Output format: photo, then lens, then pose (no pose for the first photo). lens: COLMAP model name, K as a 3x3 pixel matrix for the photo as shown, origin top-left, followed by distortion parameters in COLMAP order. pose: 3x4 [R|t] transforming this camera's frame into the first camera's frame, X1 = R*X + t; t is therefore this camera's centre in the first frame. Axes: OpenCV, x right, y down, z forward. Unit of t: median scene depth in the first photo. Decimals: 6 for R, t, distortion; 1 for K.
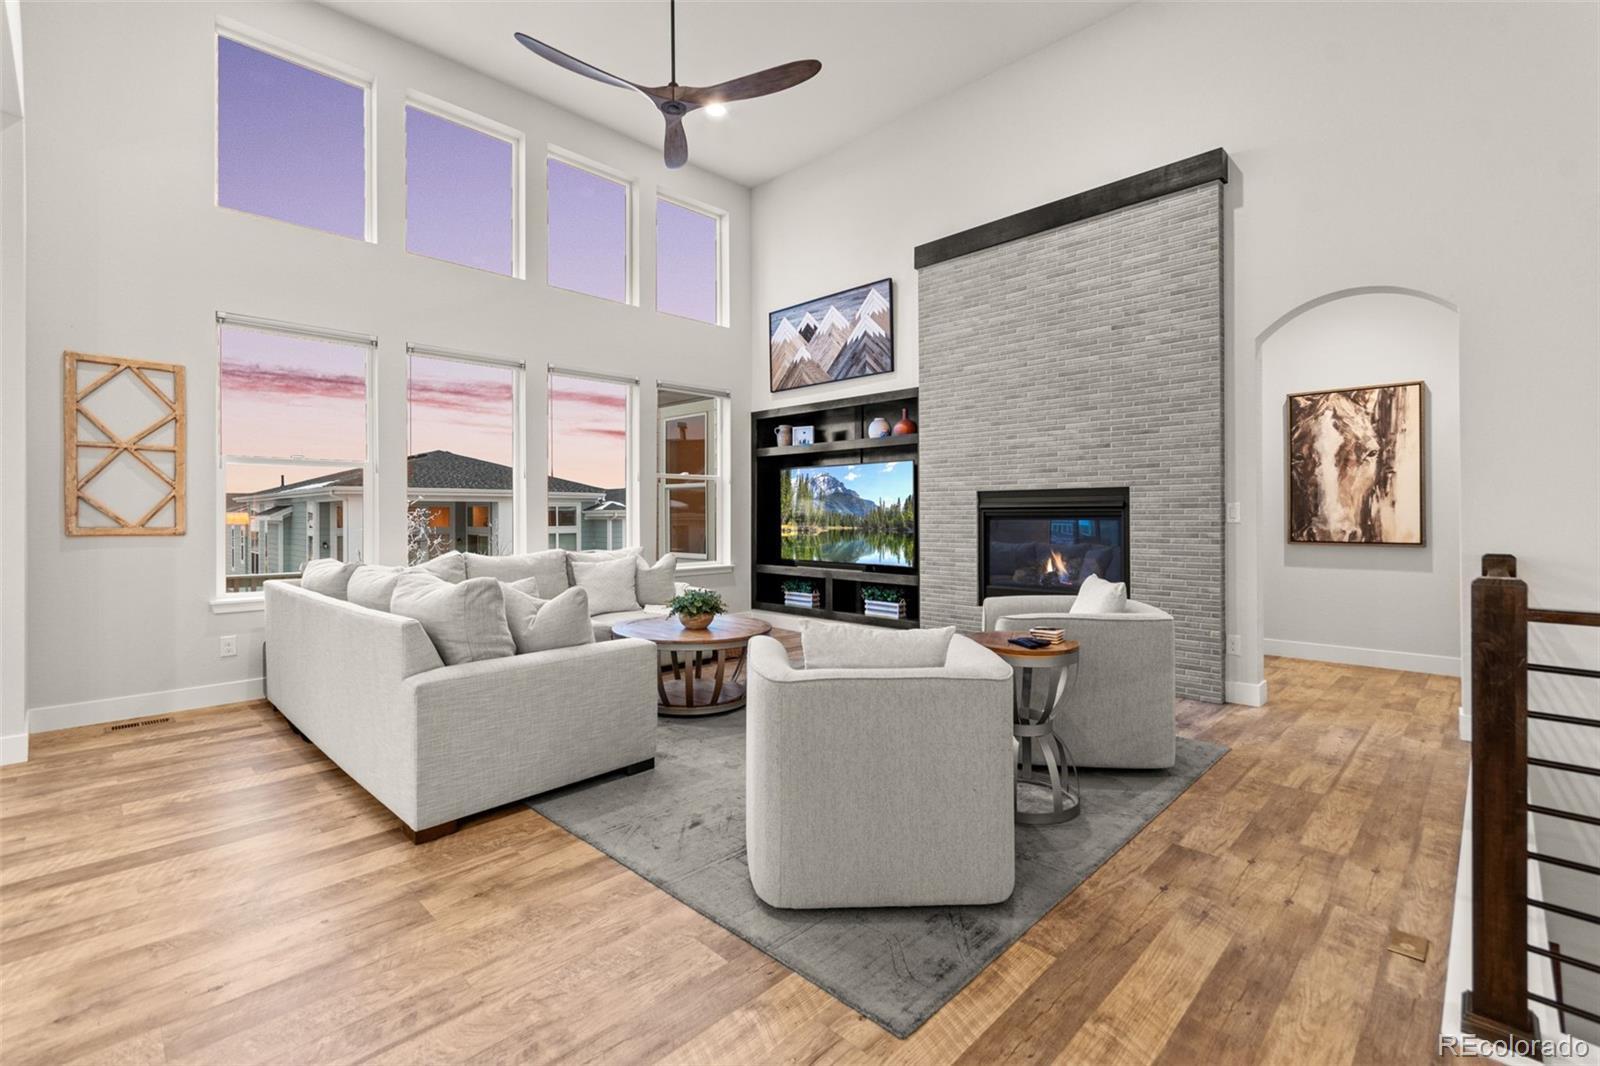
lens RADIAL K [[704.3, 0, 799.2], [0, 704.3, 517.7], [0, 0, 1]] dist [0.005927, -0.002930]
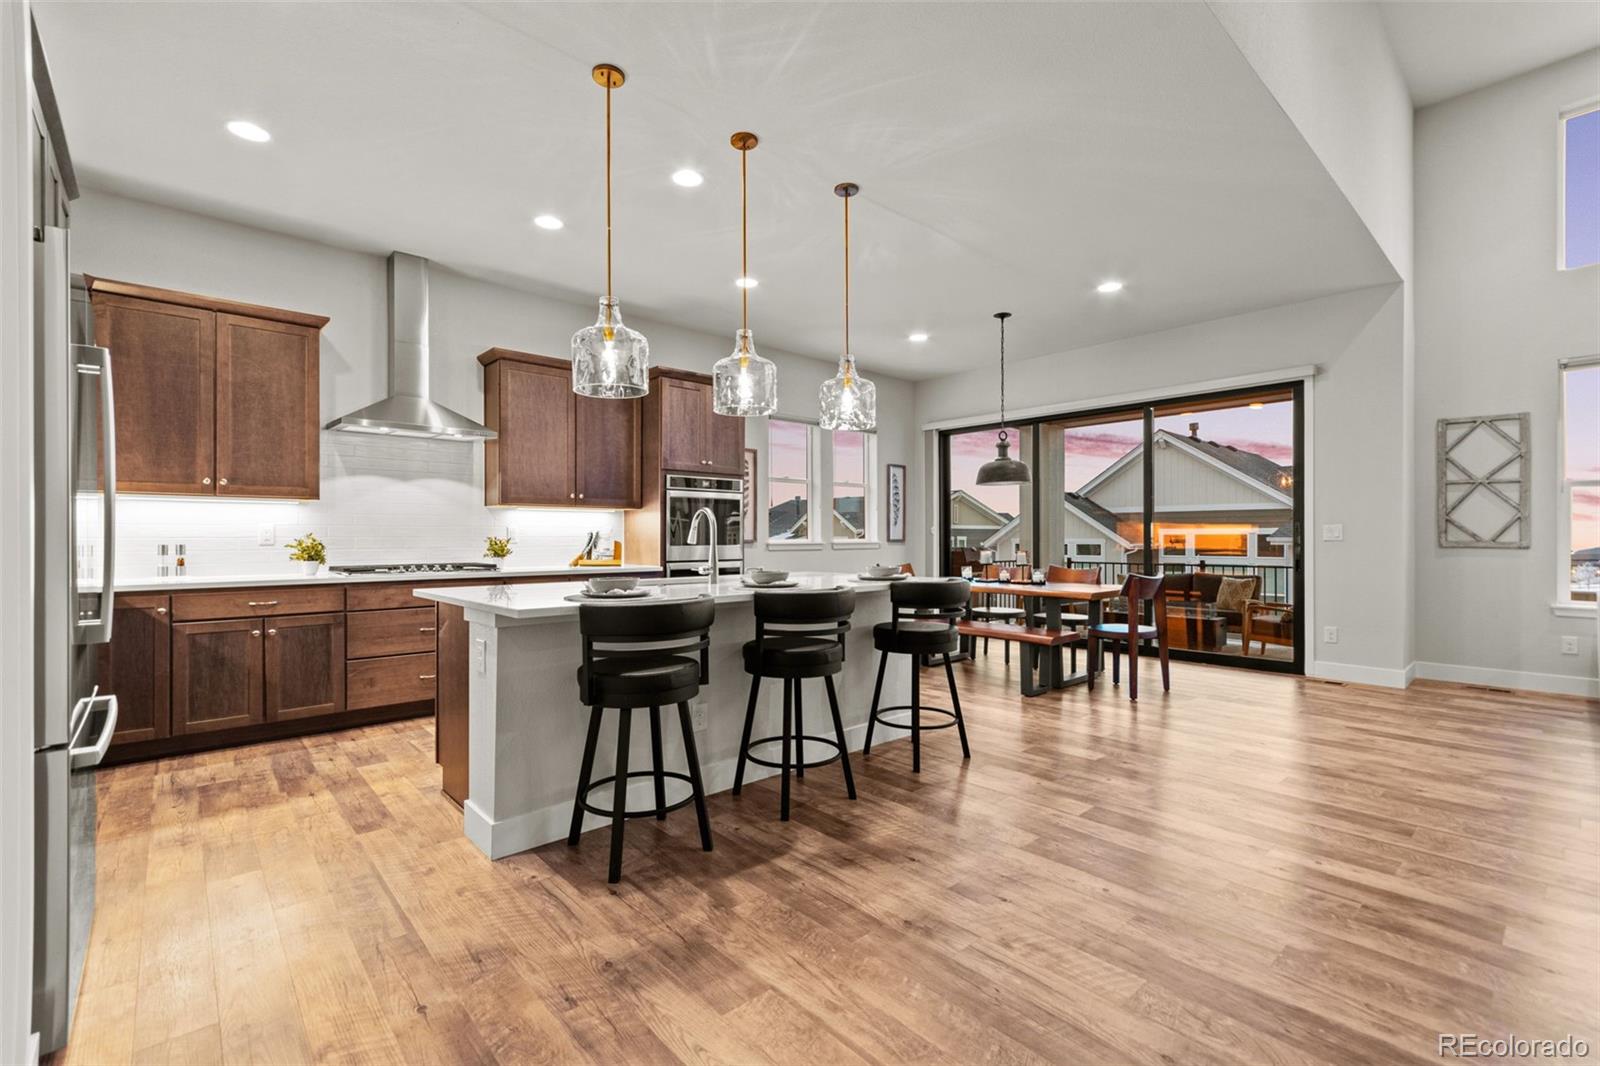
lens RADIAL K [[704.3, 0, 788.4], [0, 704.3, 532.6], [0, 0, 1]] dist [0.005927, -0.002930]
pose [[-0.072747, -0.003466, -0.997344, 0.395177], [-0.004369, 0.999985, -0.003157, 0.005231], [0.997341, 0.004128, -0.072761, -0.175818]]
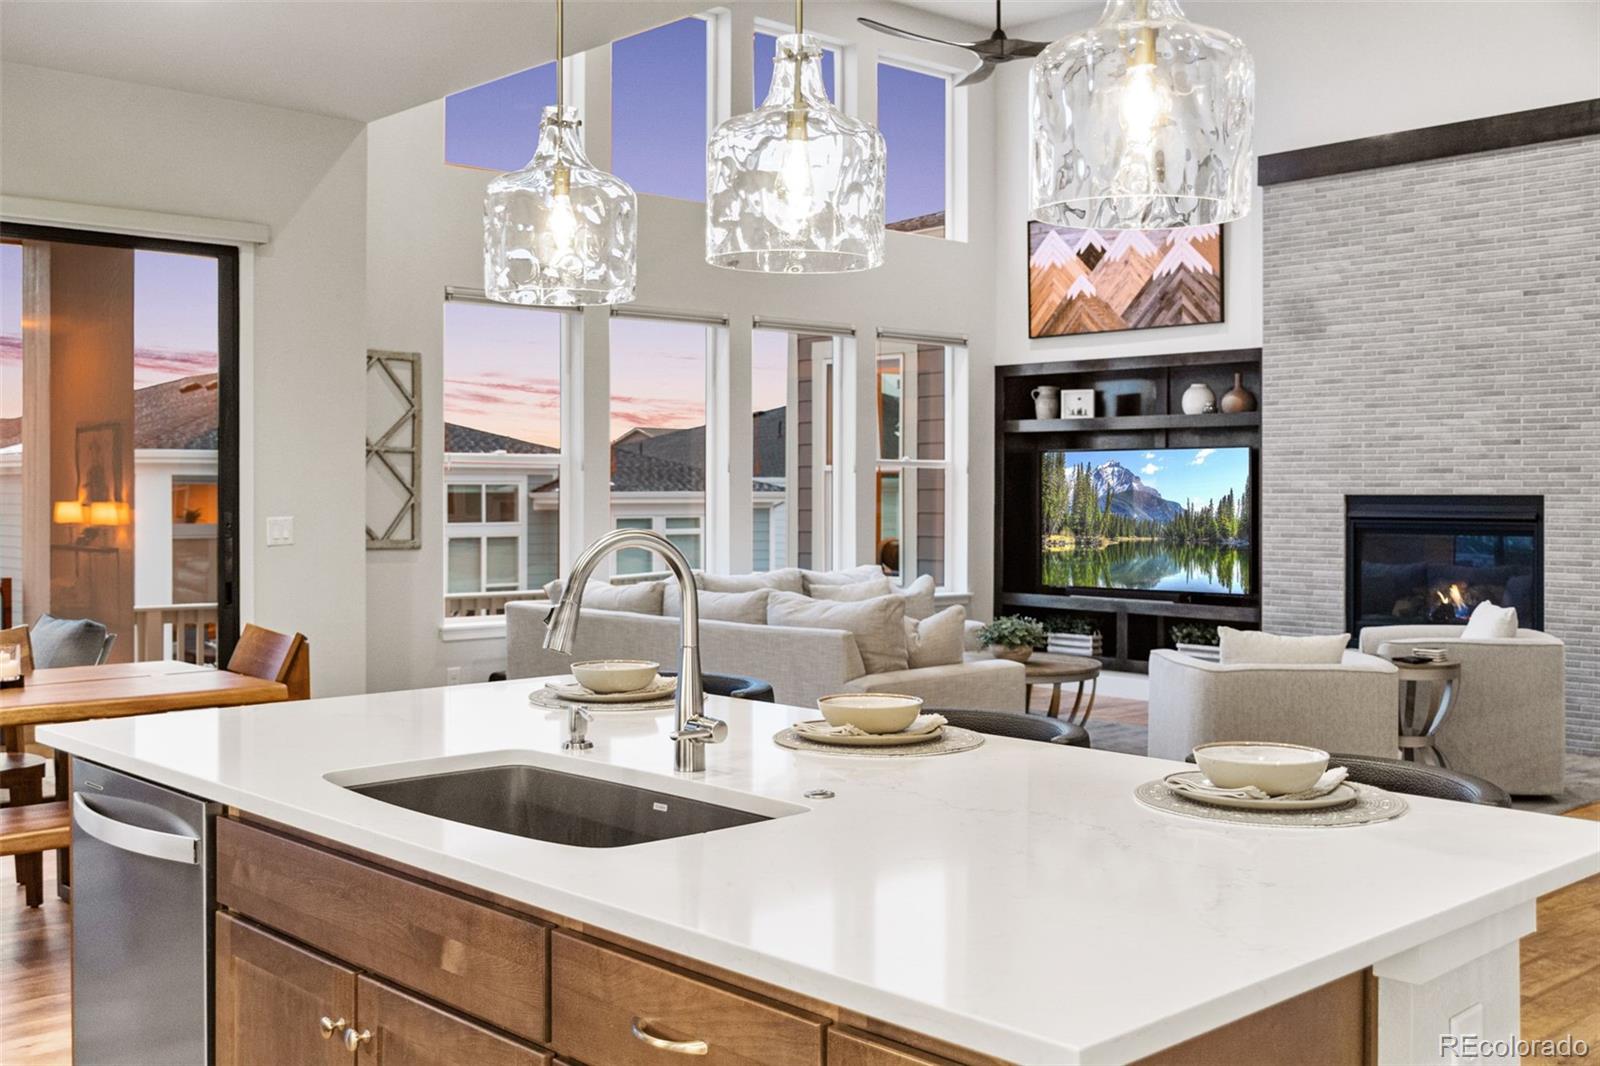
lens RADIAL K [[1637.8, 0, 795.7], [0, 1637.8, 501.3], [0, 0, 1]] dist [0.014118, 0.000000]
pose [[0.998756, 0.005249, -0.049586, -0.268139], [-0.005136, 0.999984, 0.002395, -0.035055], [0.049597, -0.002137, 0.998767, -0.845442]]
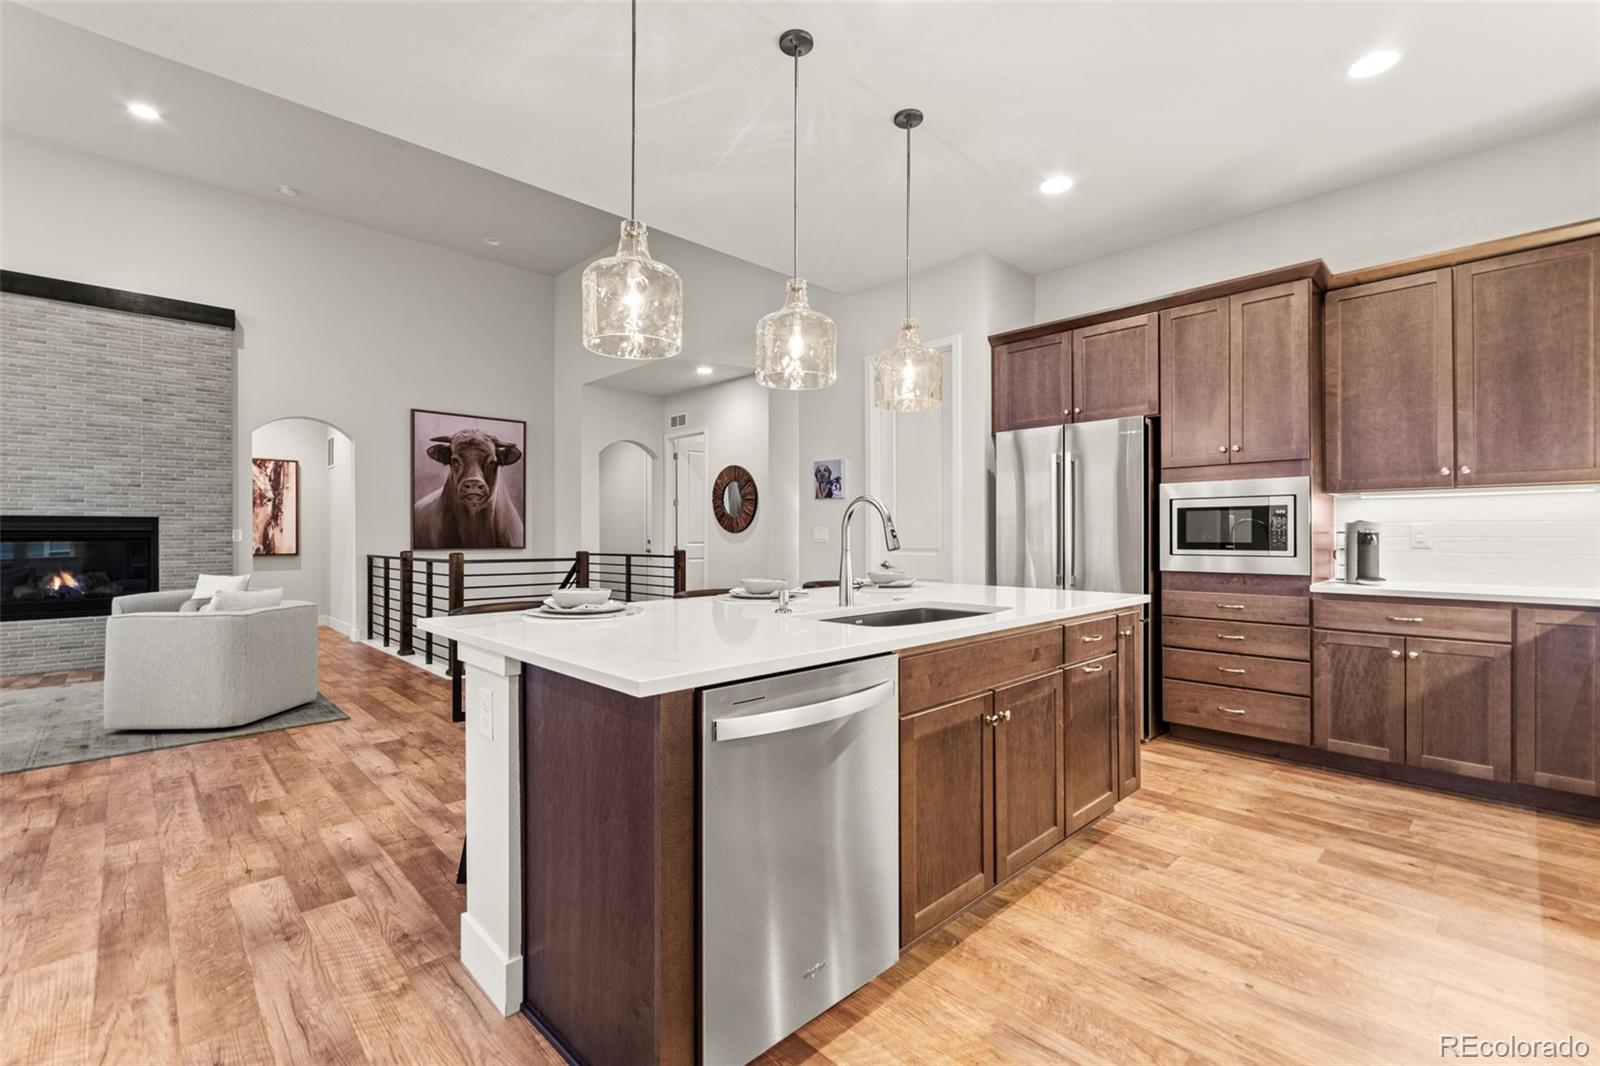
lens RADIAL K [[704.3, 0, 800.4], [0, 704.3, 524.3], [0, 0, 1]] dist [0.005927, -0.002930]
pose [[0.022537, 0.018883, 0.999568, -0.849531], [0.007294, 0.999792, -0.019051, 0.005991], [-0.999719, 0.007720, 0.022394, -0.284106]]
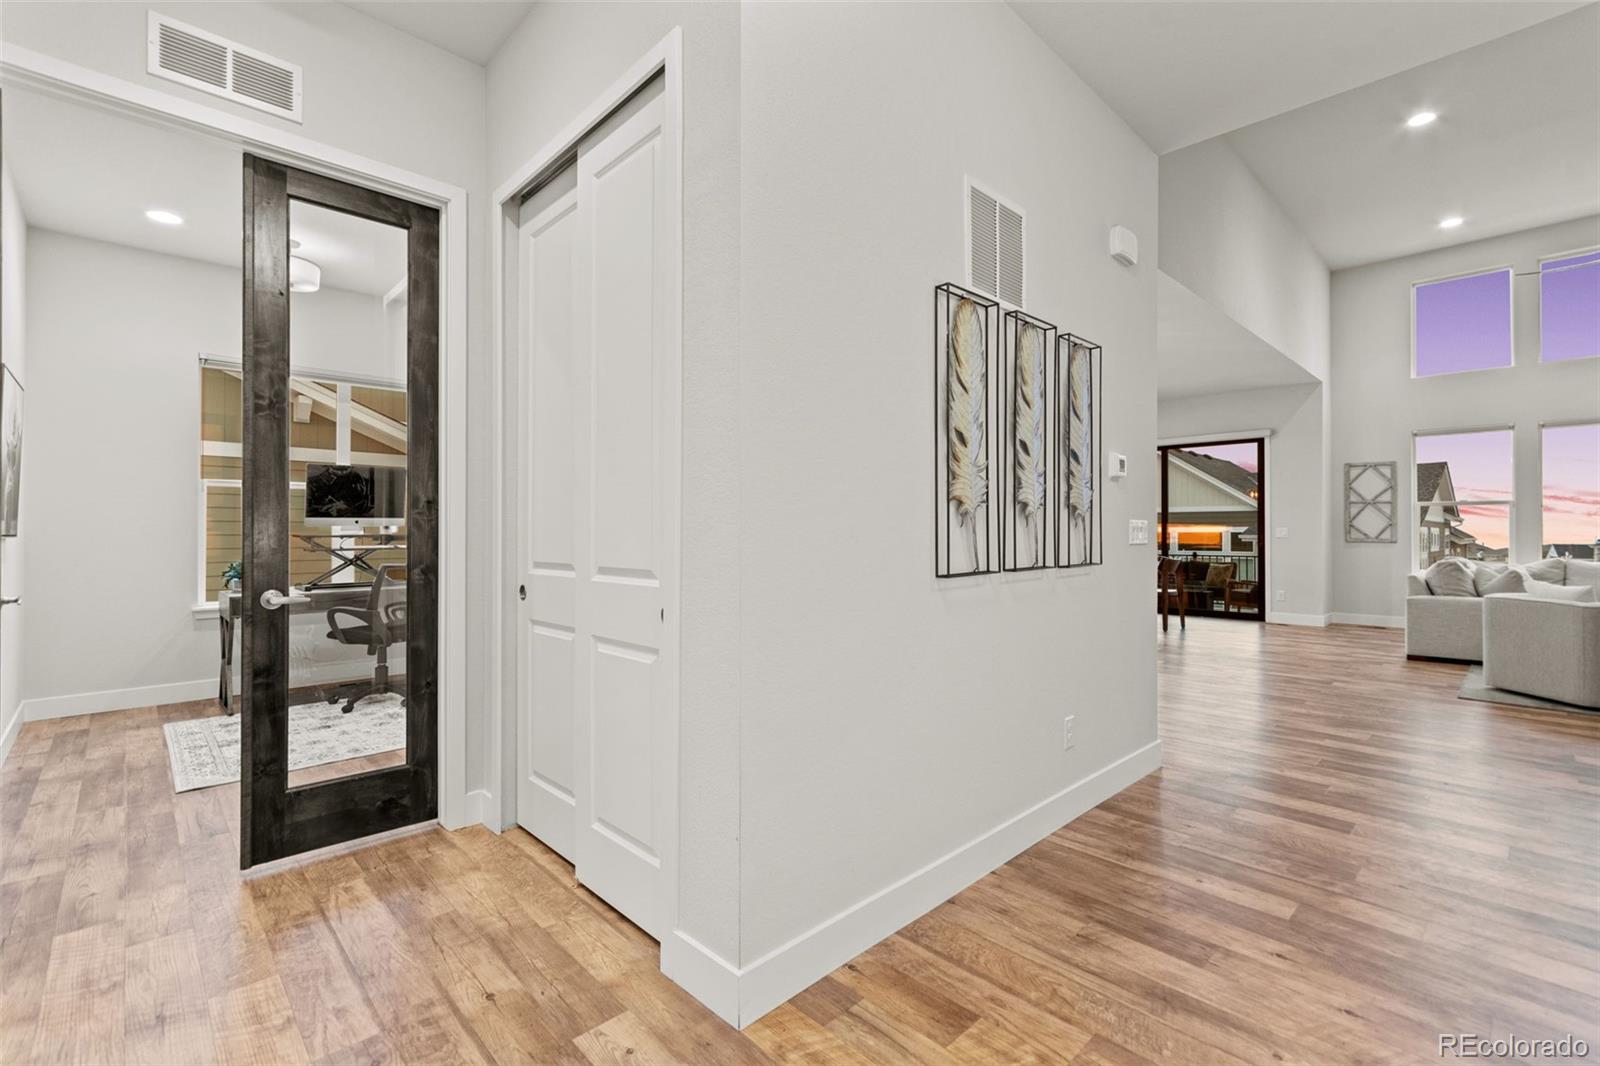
lens RADIAL K [[704.3, 0, 791.6], [0, 704.3, 526.8], [0, 0, 1]] dist [0.005927, -0.002930]
pose [[-0.039296, -0.006572, -0.999206, 1.090908], [-0.006892, 0.999956, -0.006306, 0.002731], [0.999204, 0.006639, -0.039339, -0.591562]]
